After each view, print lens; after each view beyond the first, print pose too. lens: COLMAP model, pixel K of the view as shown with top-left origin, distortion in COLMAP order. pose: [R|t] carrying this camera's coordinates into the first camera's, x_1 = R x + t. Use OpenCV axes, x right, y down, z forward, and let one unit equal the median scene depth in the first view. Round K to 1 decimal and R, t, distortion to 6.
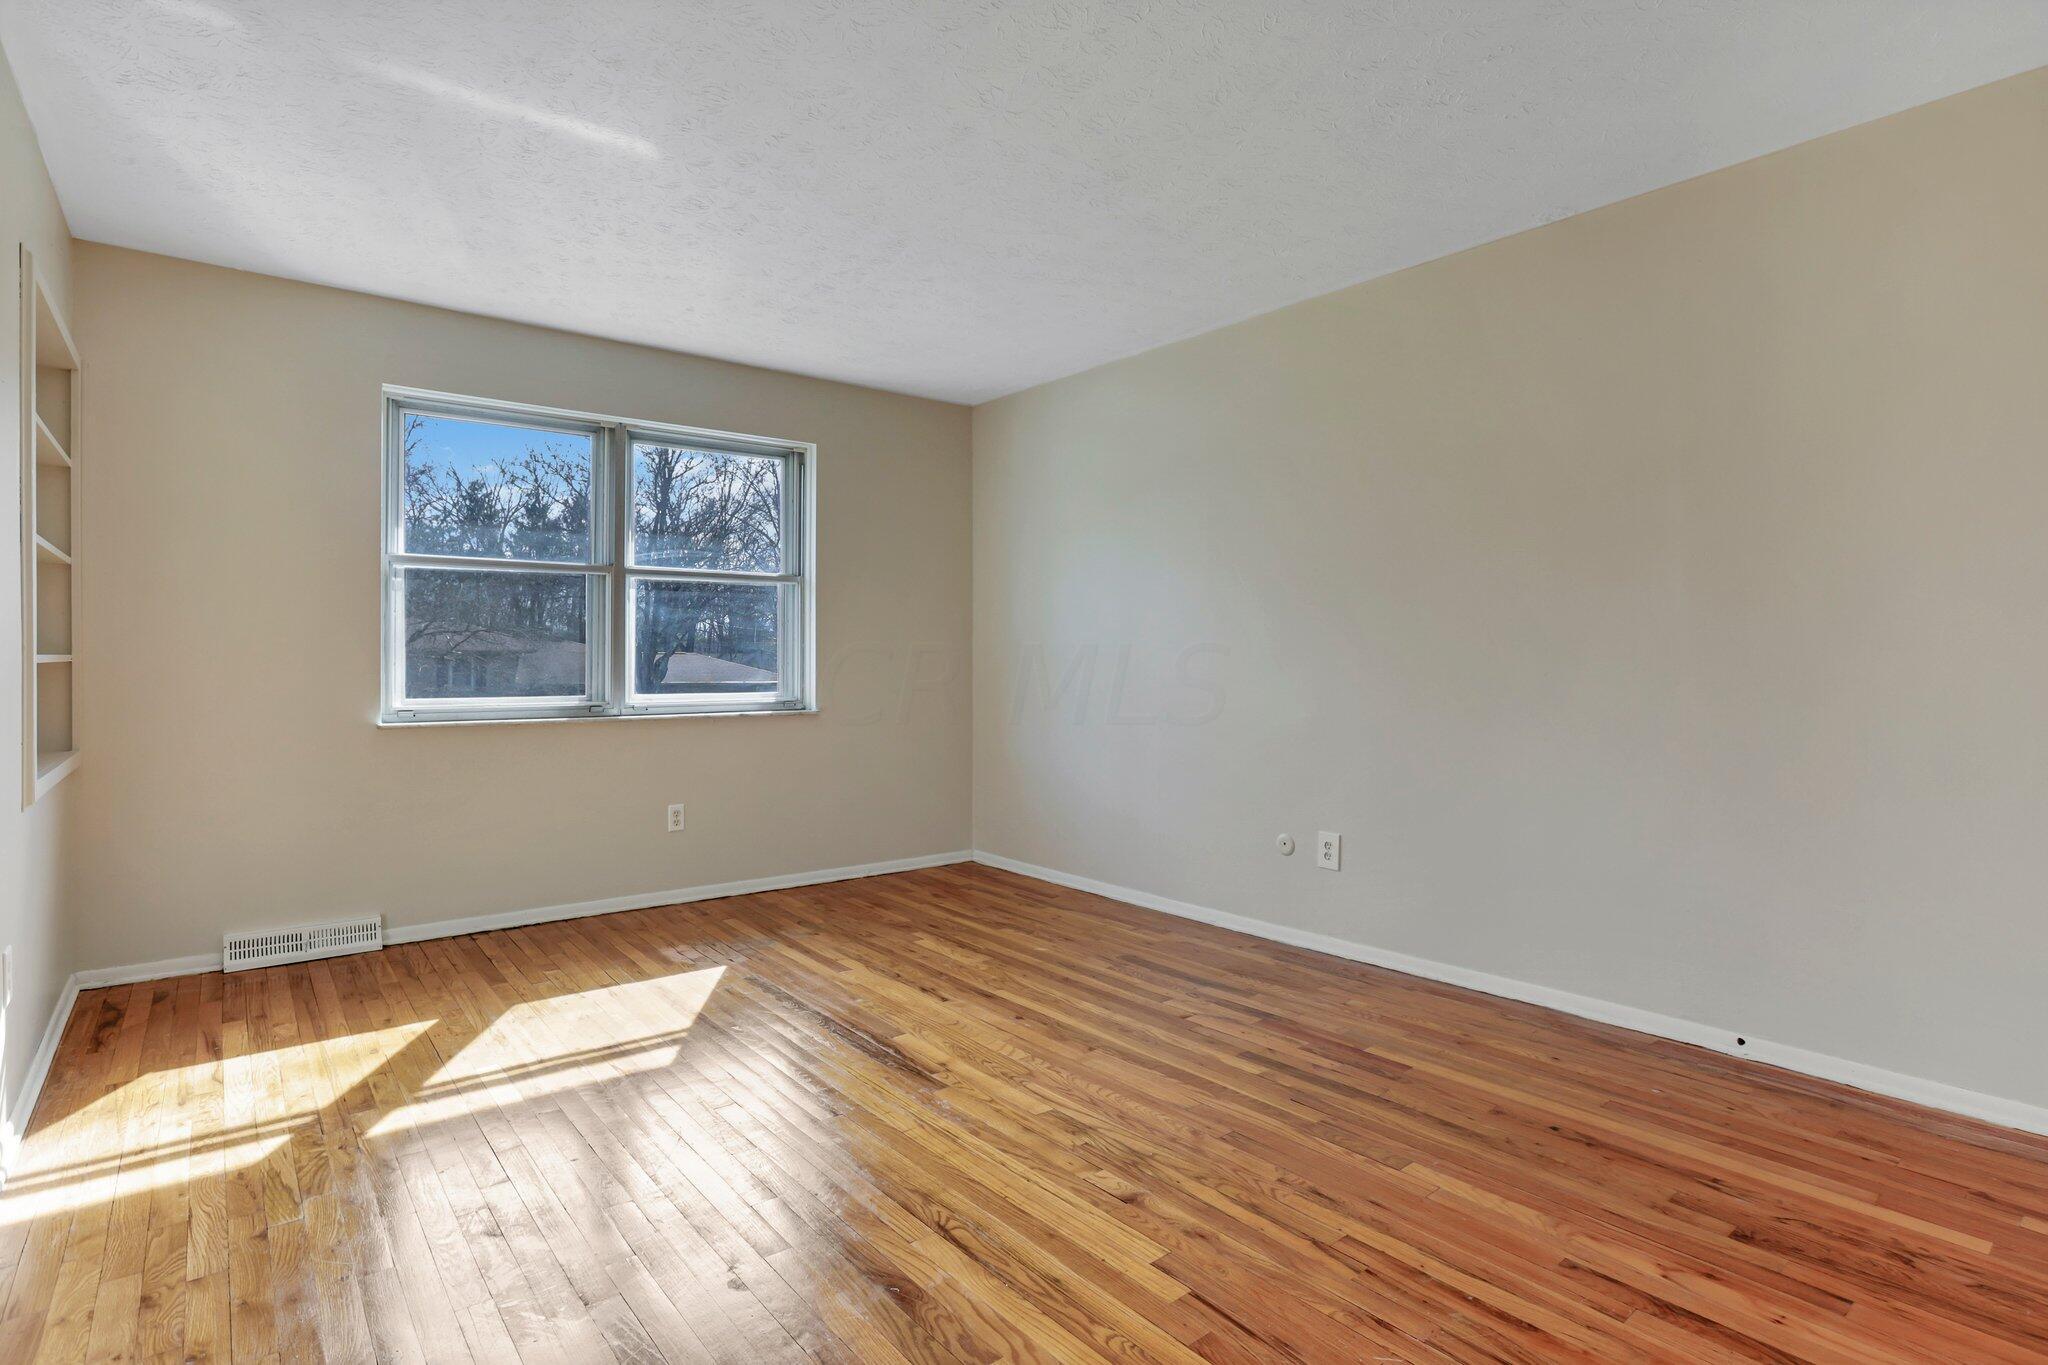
lens RADIAL K [[1038.0, 0, 1018.0], [0, 1038.0, 675.4], [0, 0, 1]] dist [-0.017085, 0.000281]
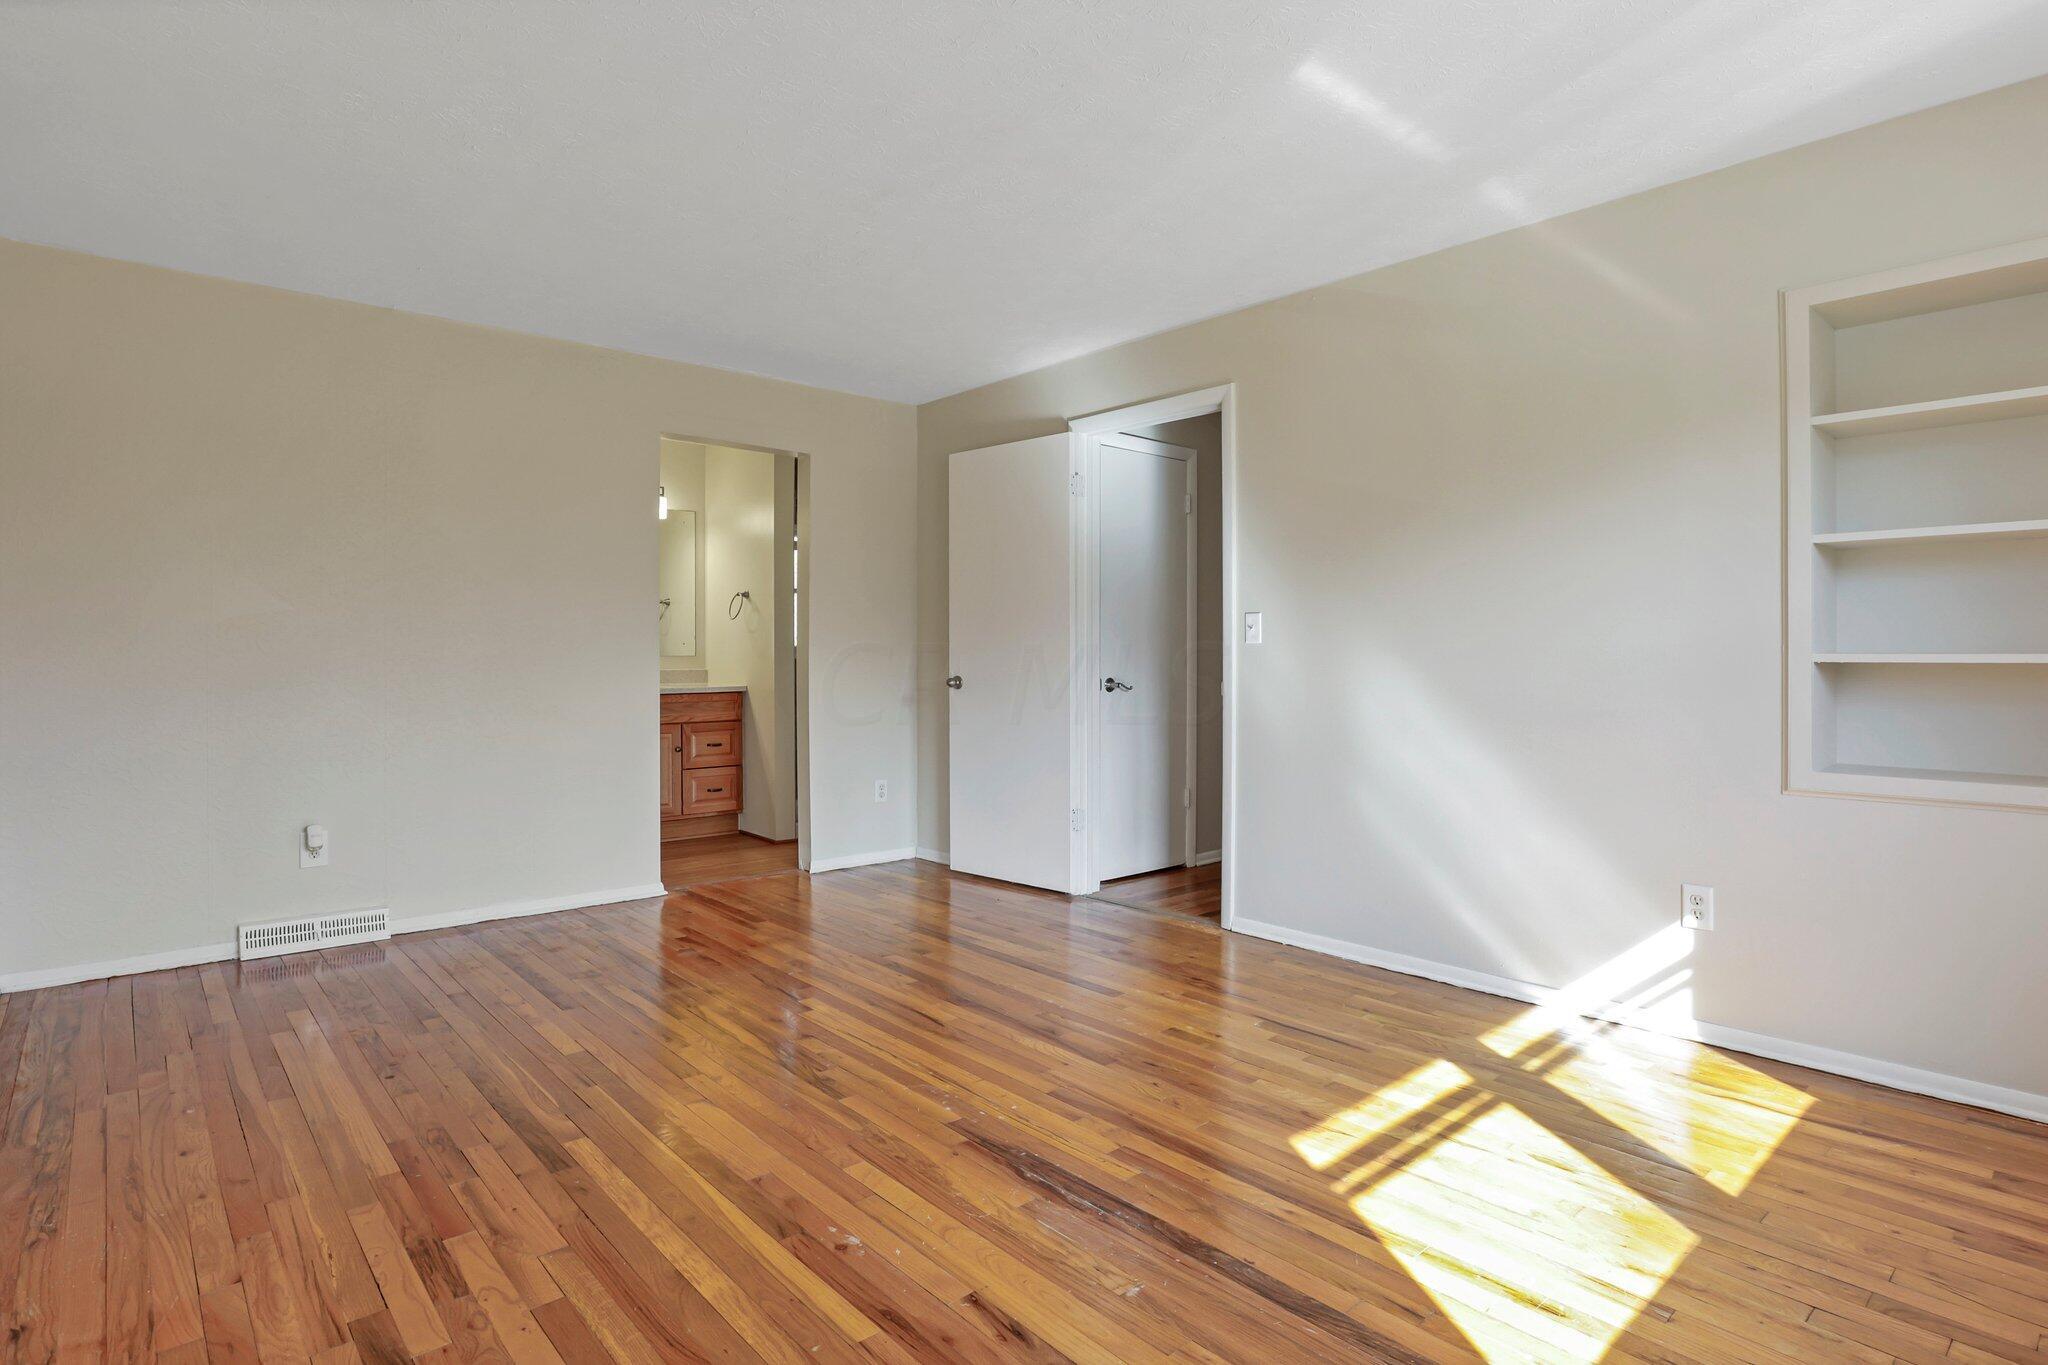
lens RADIAL K [[1038.0, 0, 1023.6], [0, 1038.0, 673.1], [0, 0, 1]] dist [-0.017085, 0.000281]
pose [[-0.998281, 0.001645, -0.058581, -0.080983], [-0.000443, 0.999365, 0.035616, -0.027726], [0.058602, 0.035580, -0.997647, 1.856784]]
